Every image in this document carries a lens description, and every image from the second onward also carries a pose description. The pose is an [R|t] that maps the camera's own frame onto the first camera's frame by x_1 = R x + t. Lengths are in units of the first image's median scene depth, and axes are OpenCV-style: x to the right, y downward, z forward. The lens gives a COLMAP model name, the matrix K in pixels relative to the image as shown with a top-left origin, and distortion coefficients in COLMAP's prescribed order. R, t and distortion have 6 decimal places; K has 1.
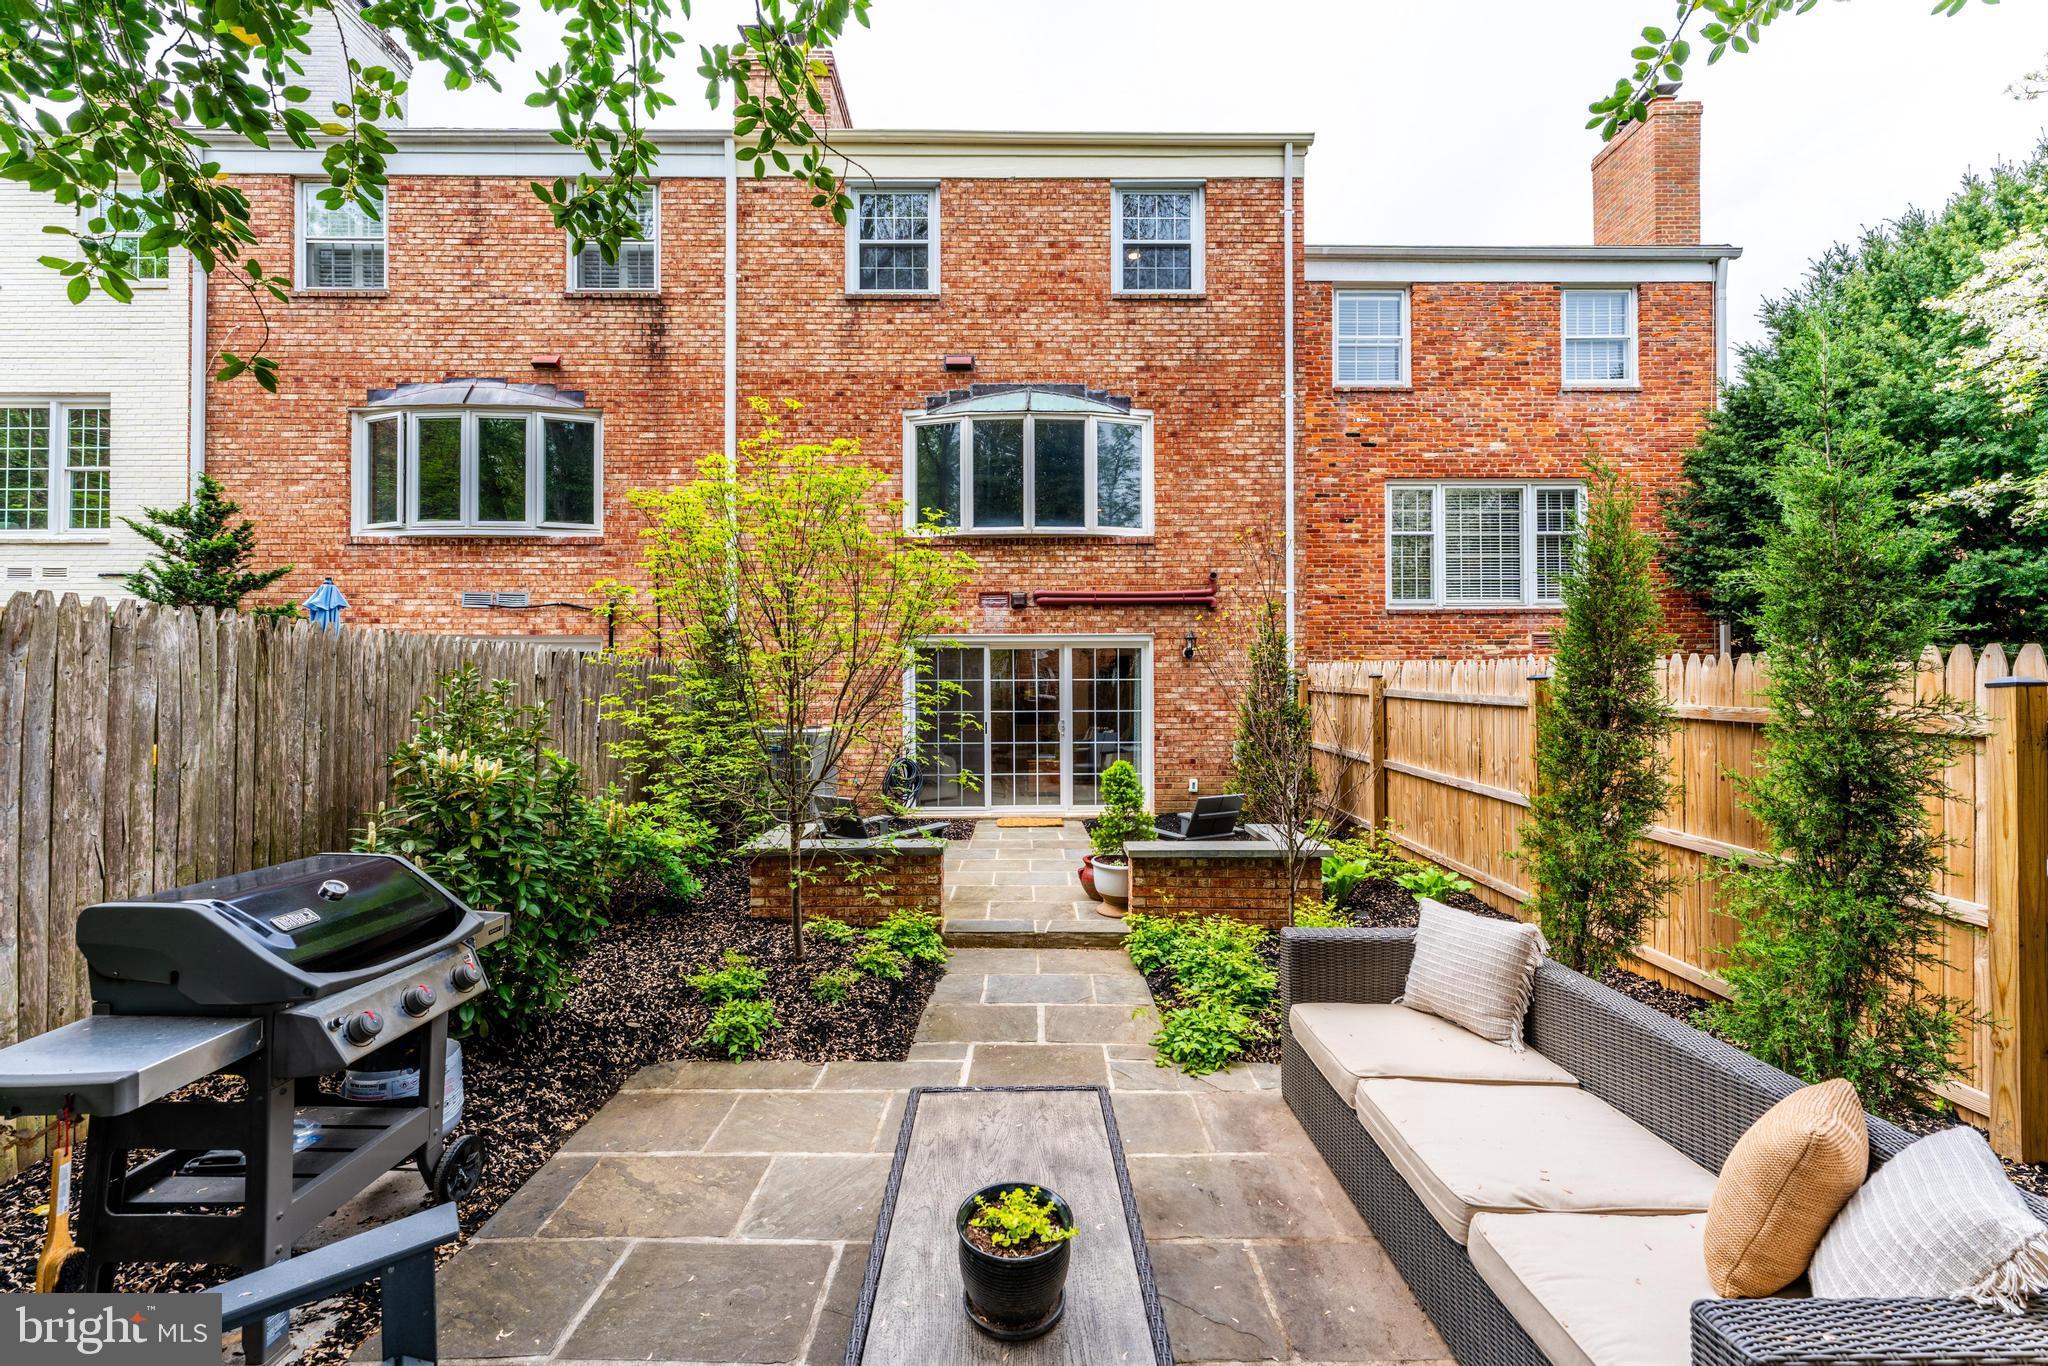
lens RADIAL K [[834.8, 0, 1029.7], [0, 834.8, 684.1], [0, 0, 1]] dist [0.001869, -0.000052]
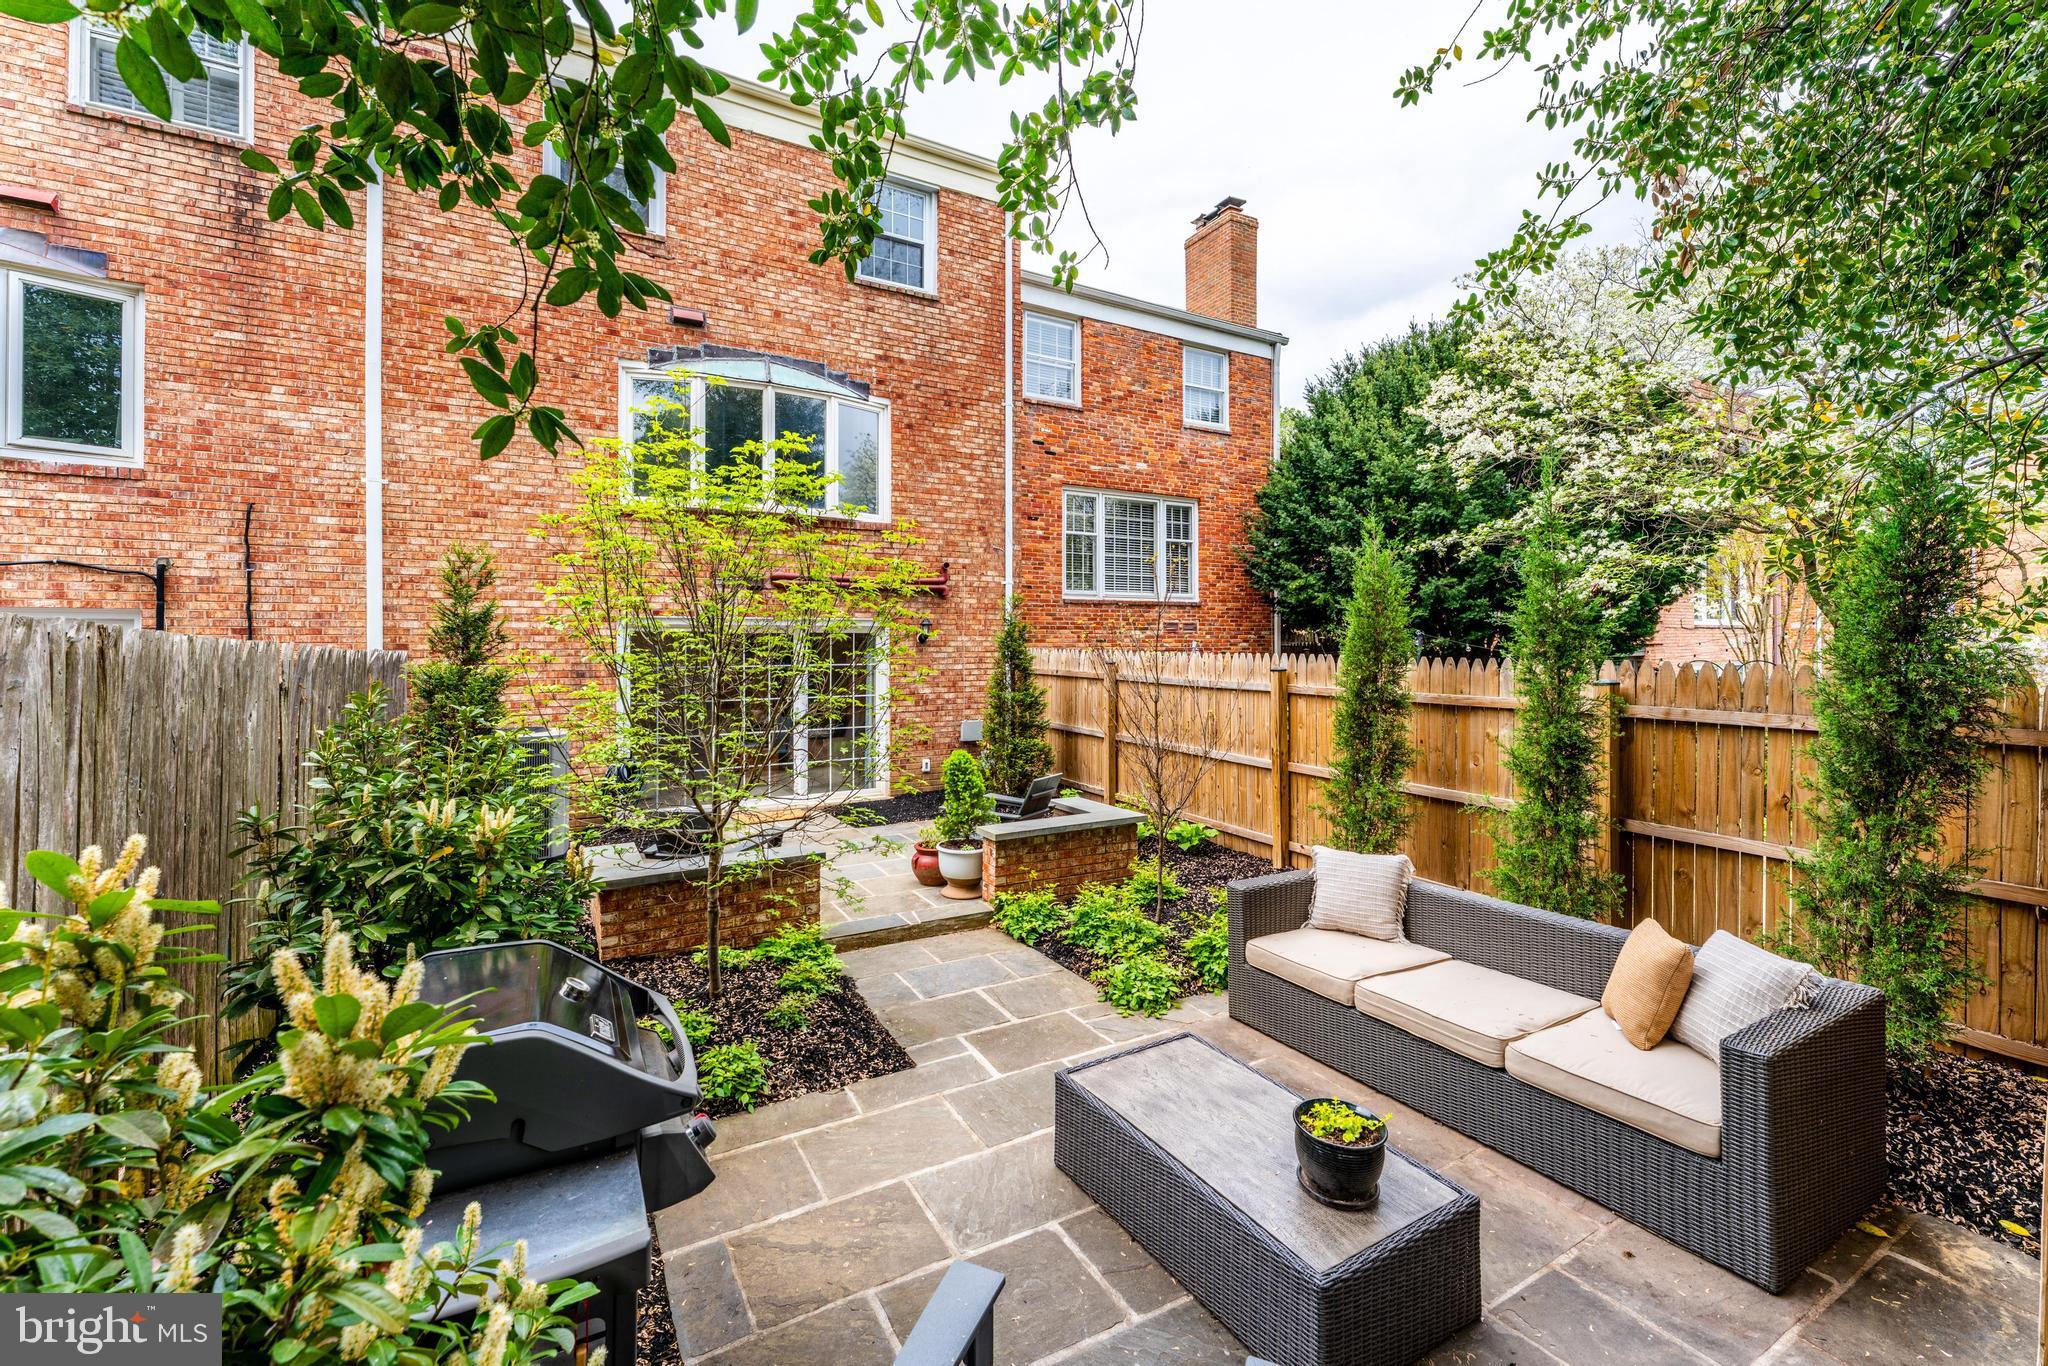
lens RADIAL K [[834.8, 0, 1029.9], [0, 834.8, 659.8], [0, 0, 1]] dist [0.001869, -0.000052]
pose [[0.874127, -0.007564, 0.485638, -0.204286], [0.001729, 0.999921, 0.012462, -0.021995], [-0.485694, -0.010054, 0.874071, 0.017475]]
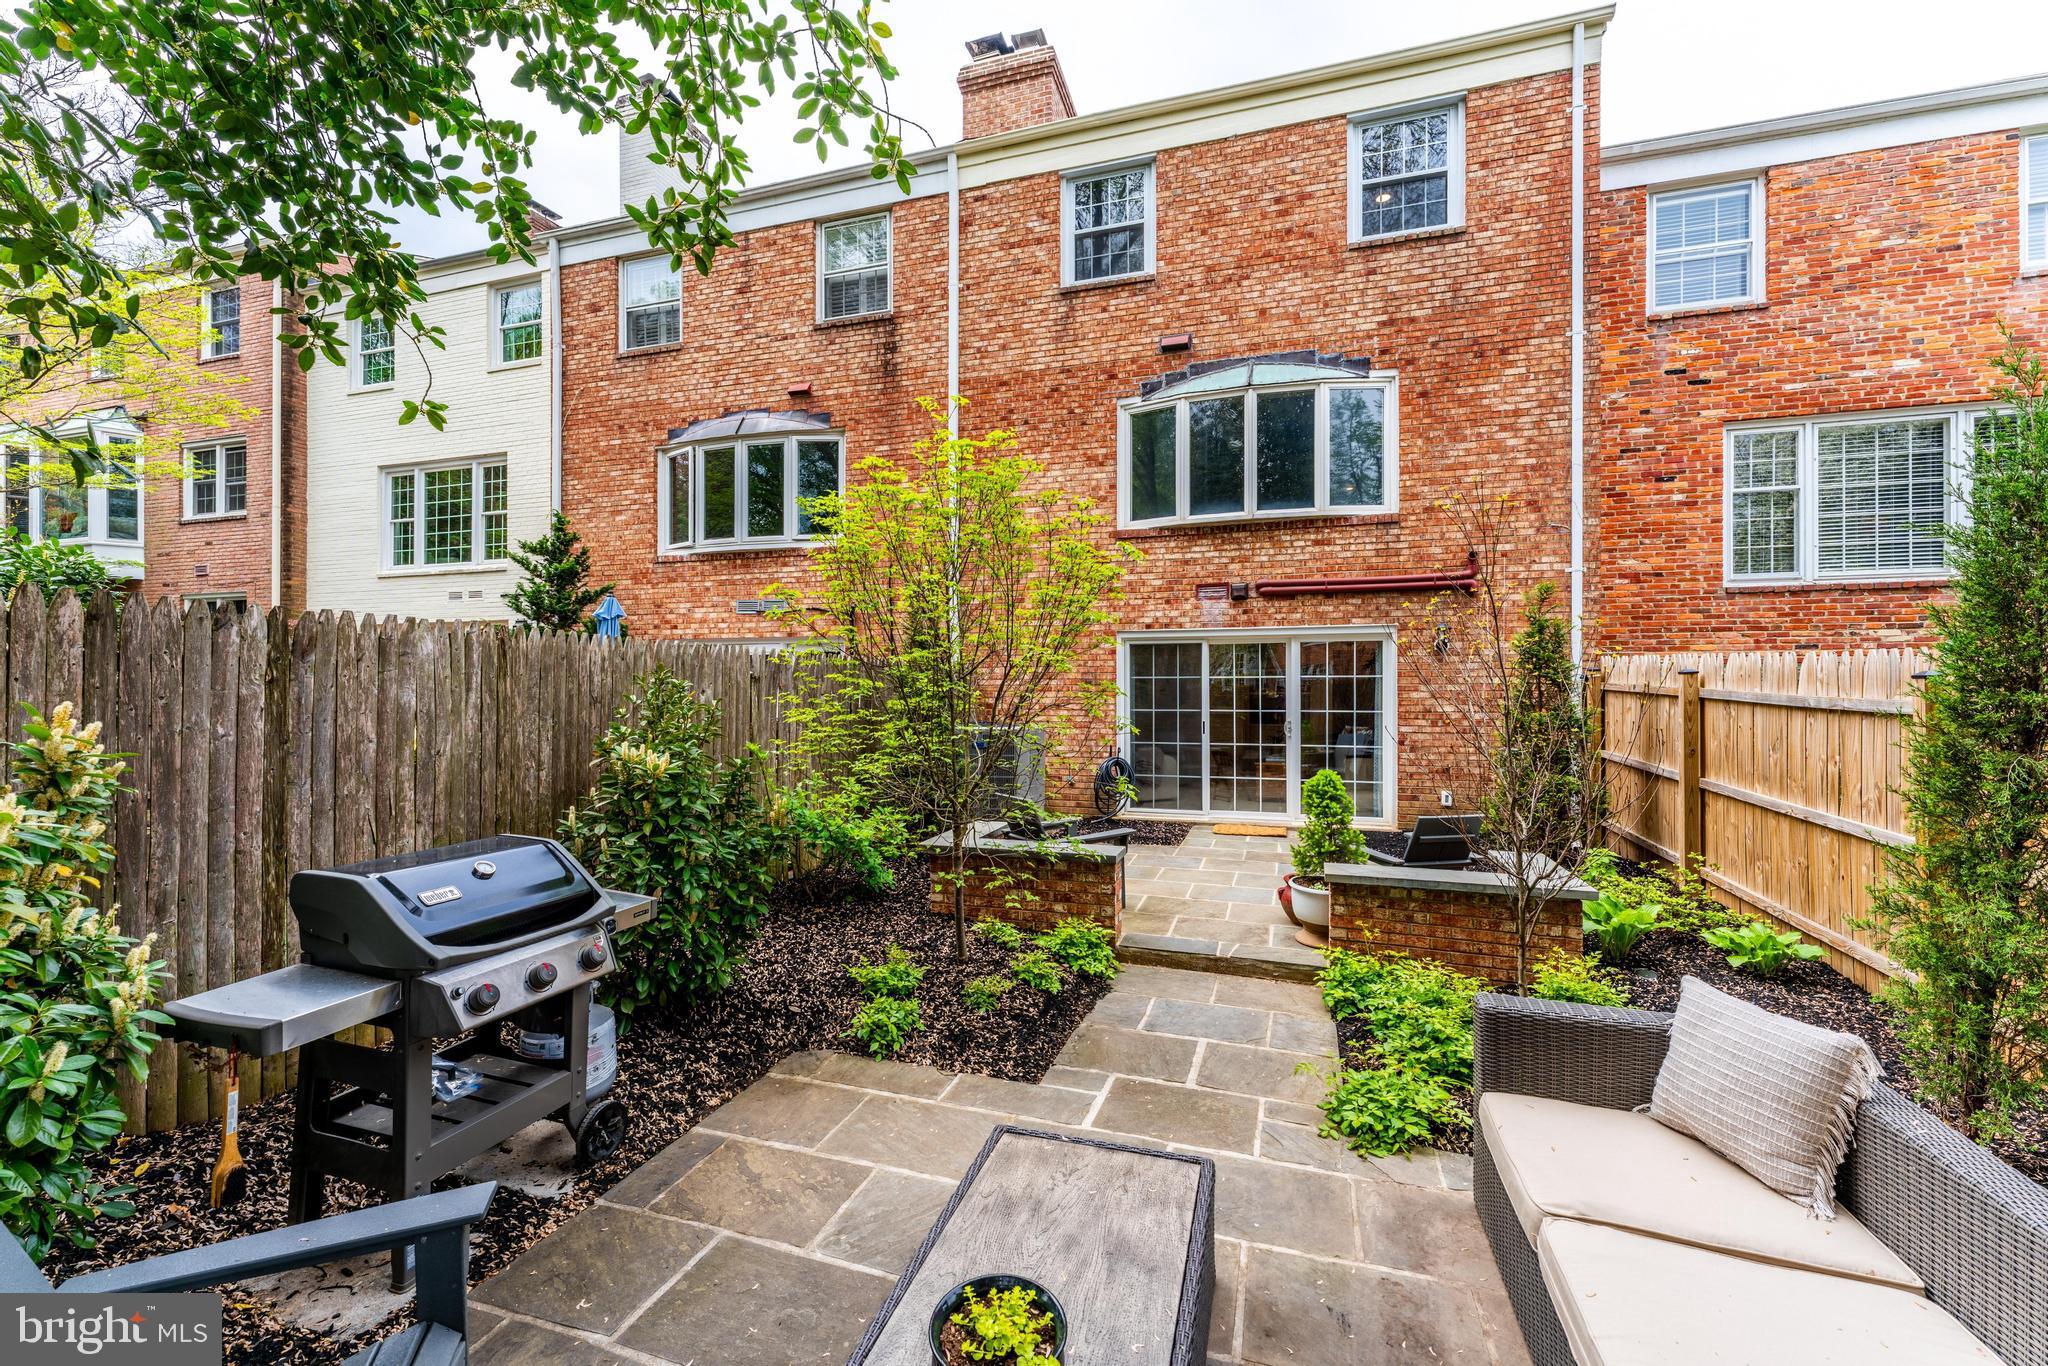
lens RADIAL K [[834.8, 0, 1024.3], [0, 834.8, 687.4], [0, 0, 1]] dist [0.001869, -0.000052]
pose [[0.949739, 0.002854, -0.313029, 0.050864], [0.000147, 0.999954, 0.009561, -0.002241], [0.313041, -0.009126, 0.949696, 0.040470]]
